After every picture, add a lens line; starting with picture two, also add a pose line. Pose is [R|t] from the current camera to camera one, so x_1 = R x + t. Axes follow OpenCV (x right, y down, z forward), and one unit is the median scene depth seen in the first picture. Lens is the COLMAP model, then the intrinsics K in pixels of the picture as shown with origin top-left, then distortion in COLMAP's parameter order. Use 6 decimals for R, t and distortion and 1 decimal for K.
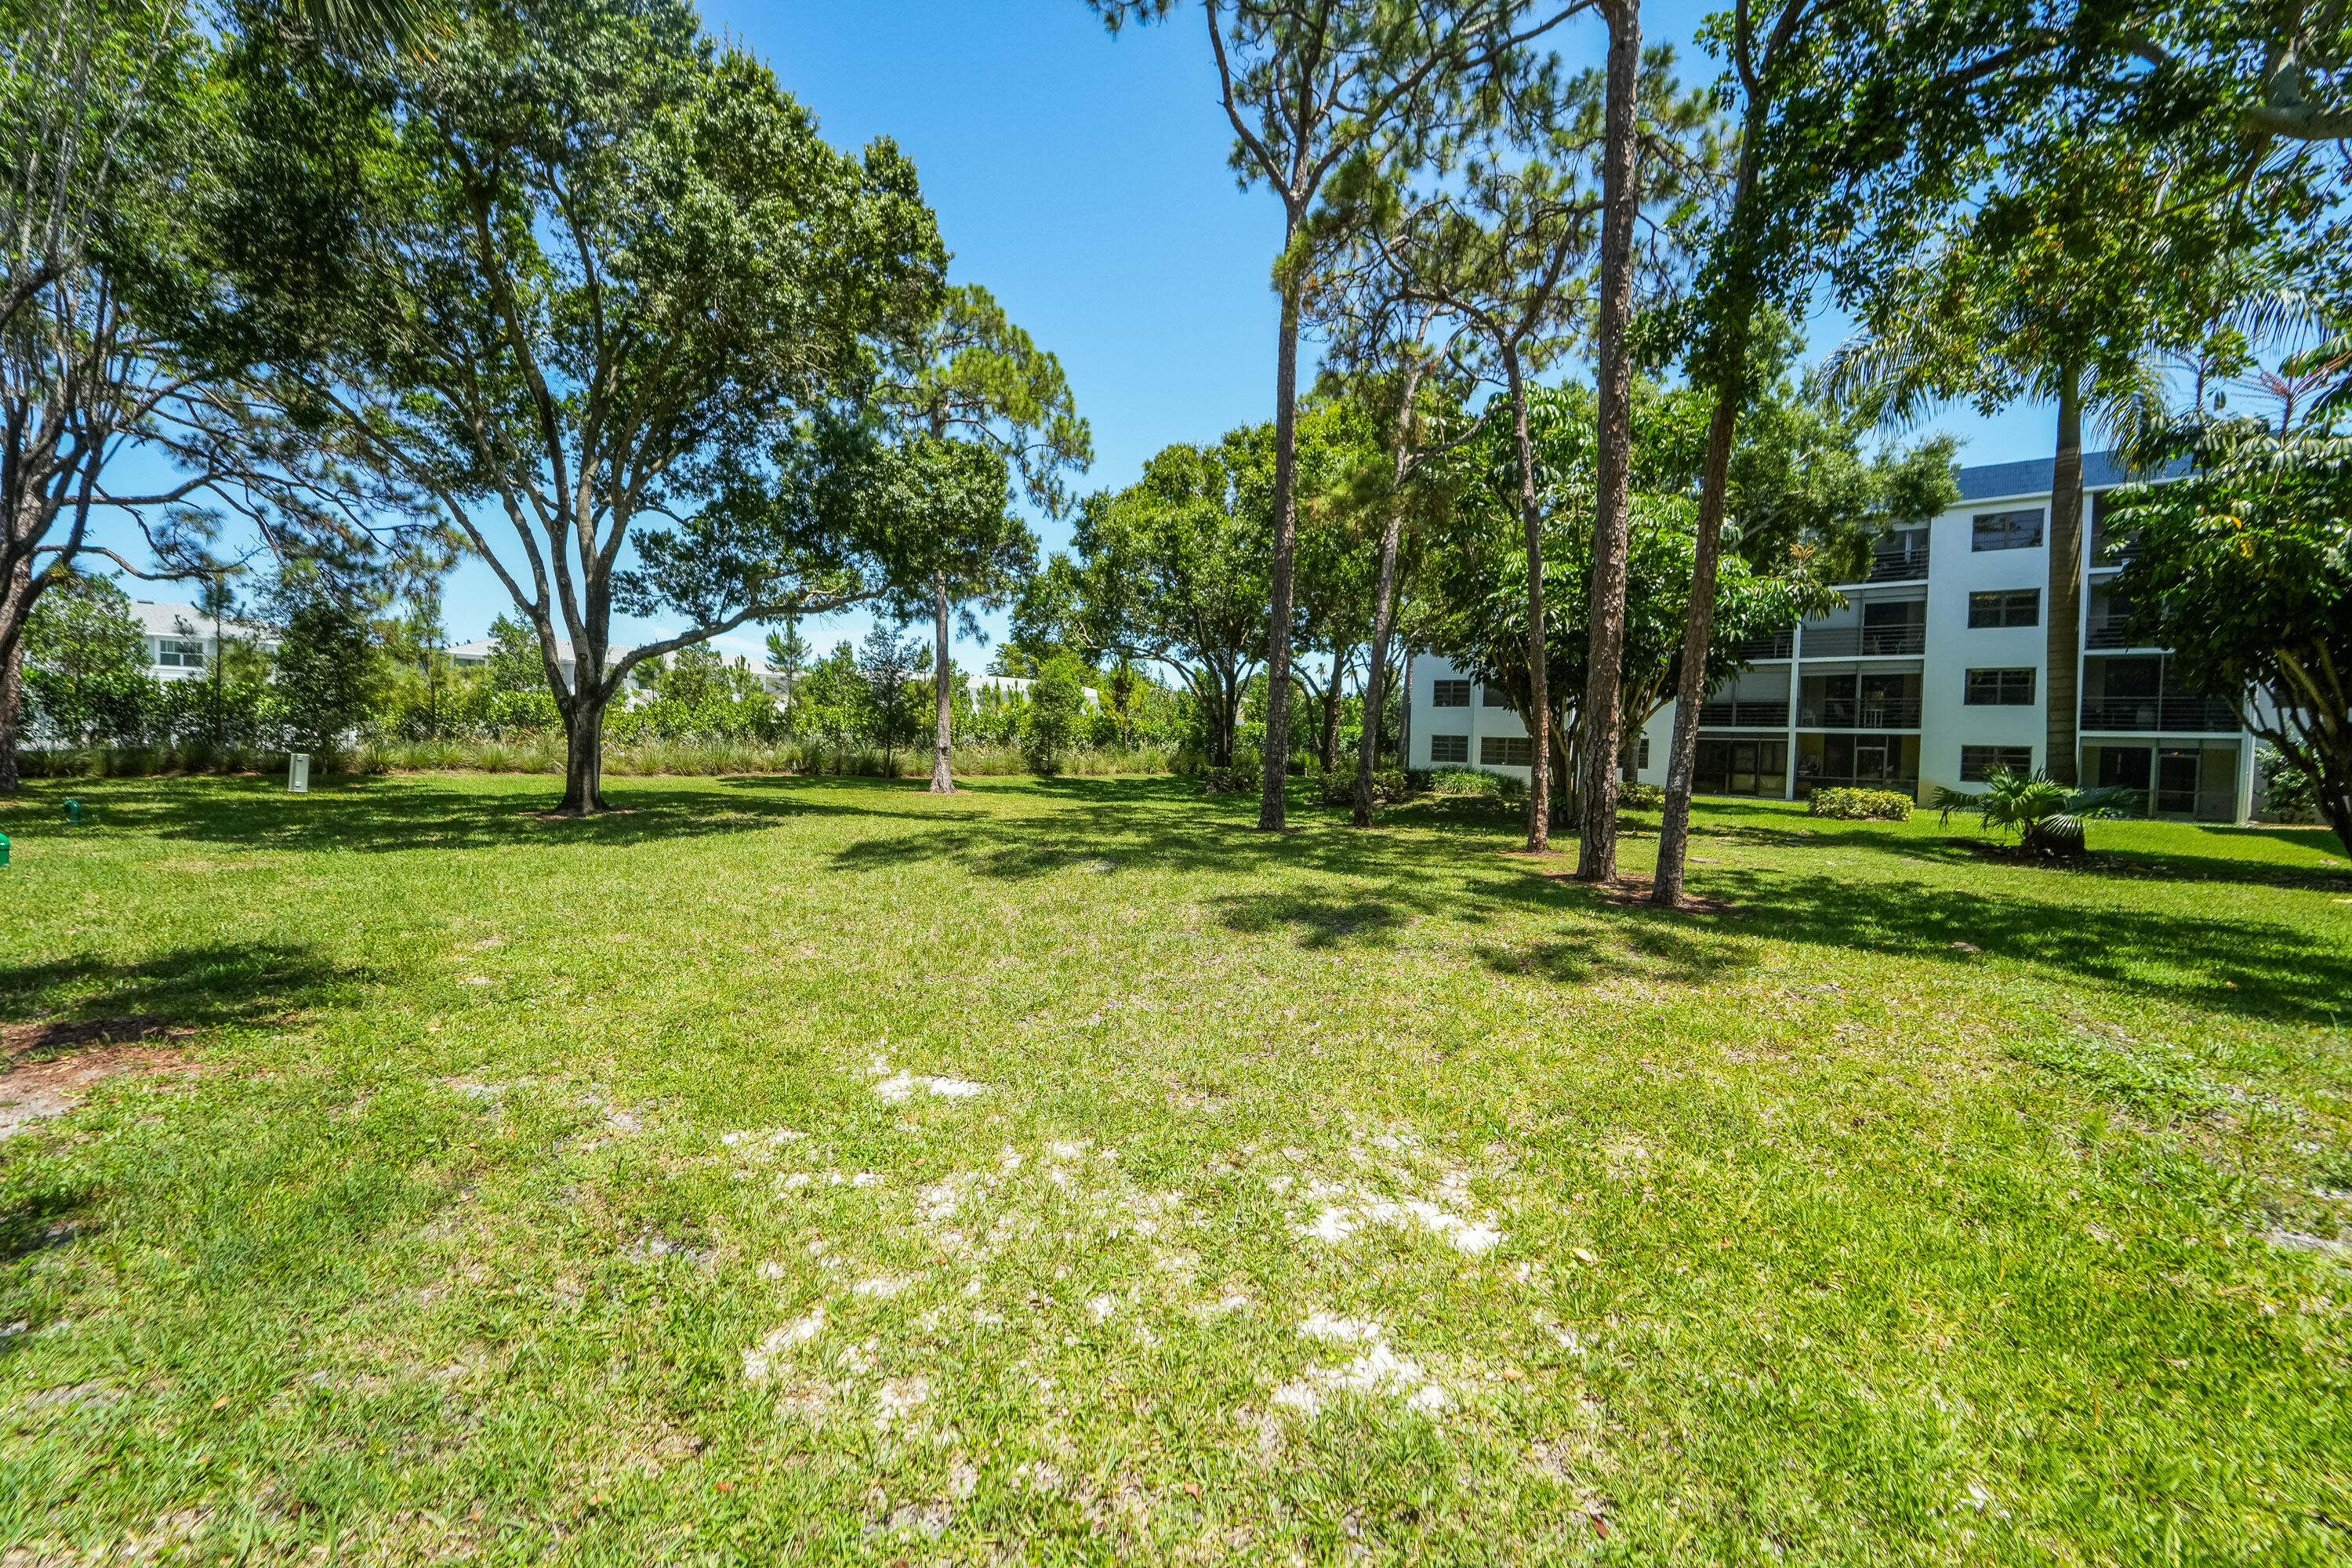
lens RADIAL K [[883.4, 0, 1176.0], [0, 883.4, 784.0], [0, 0, 1]] dist [-0.014144, -0.000248]
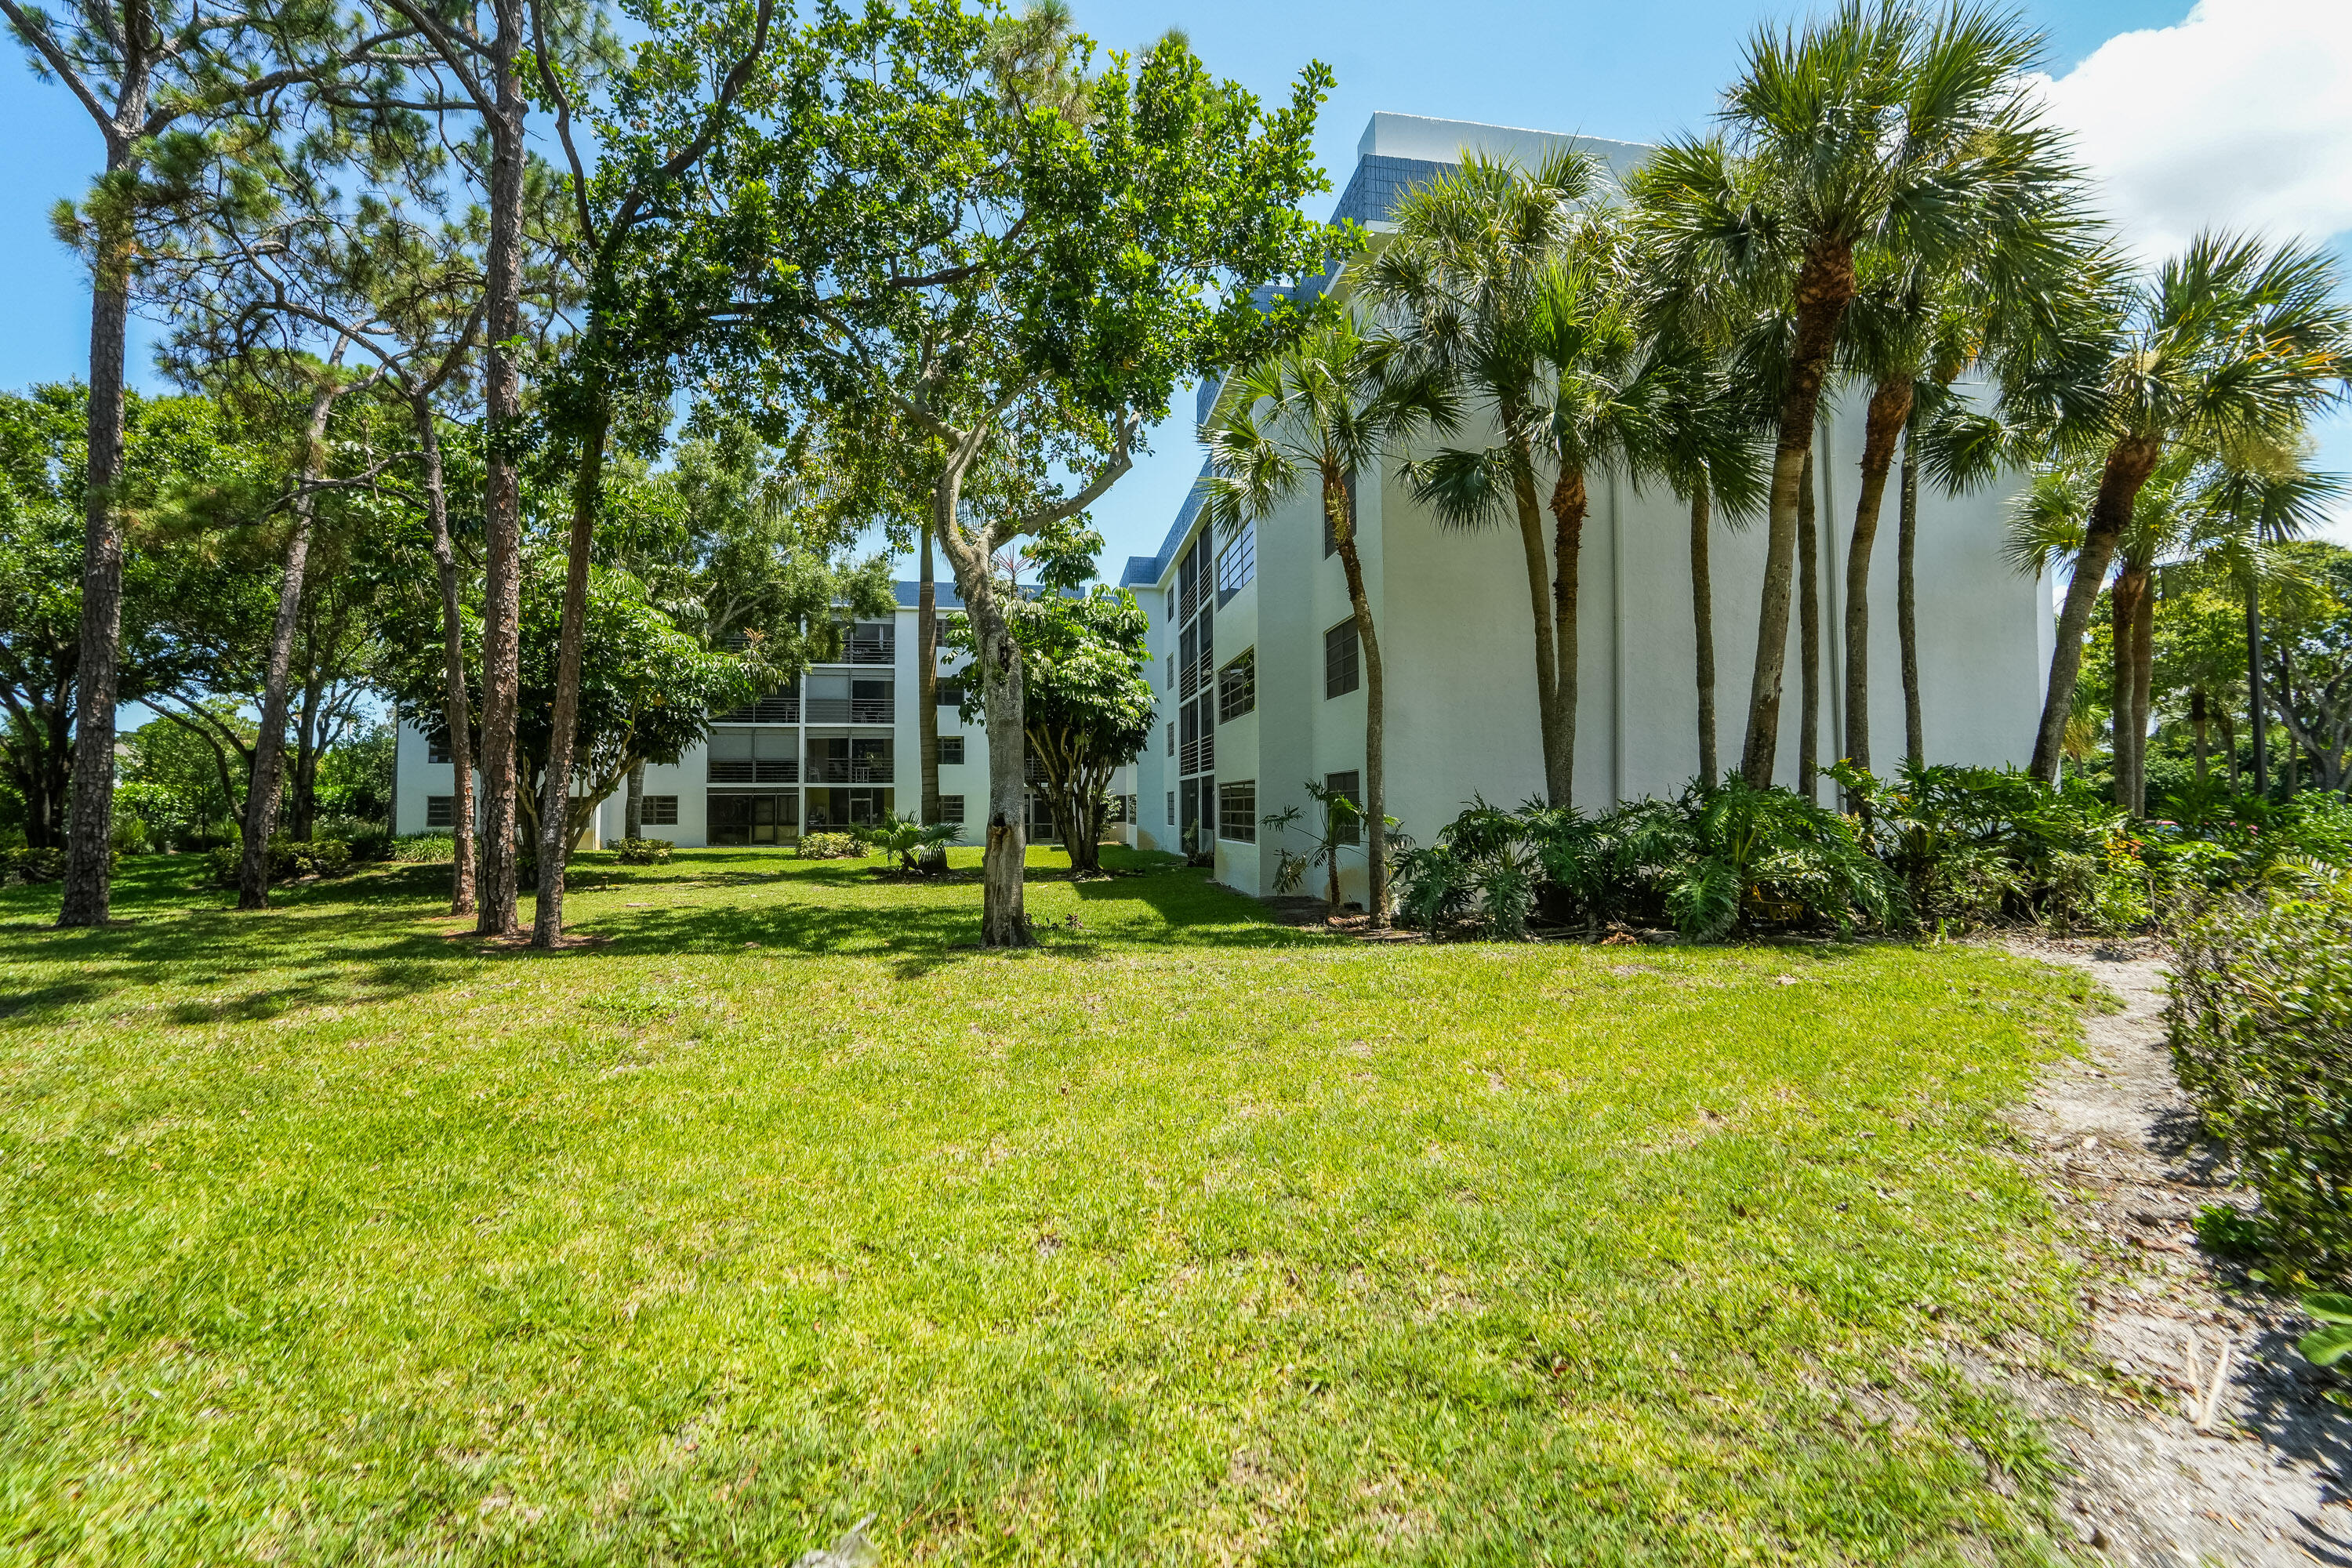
lens RADIAL K [[946.8, 0, 1176.0], [0, 946.8, 784.0], [0, 0, 1]] dist [-0.014027, 0.000209]
pose [[0.651655, -0.011049, 0.758435, 0.109280], [0.059221, 0.997583, -0.036351, 0.014182], [-0.756201, 0.068603, 0.650734, -0.226238]]
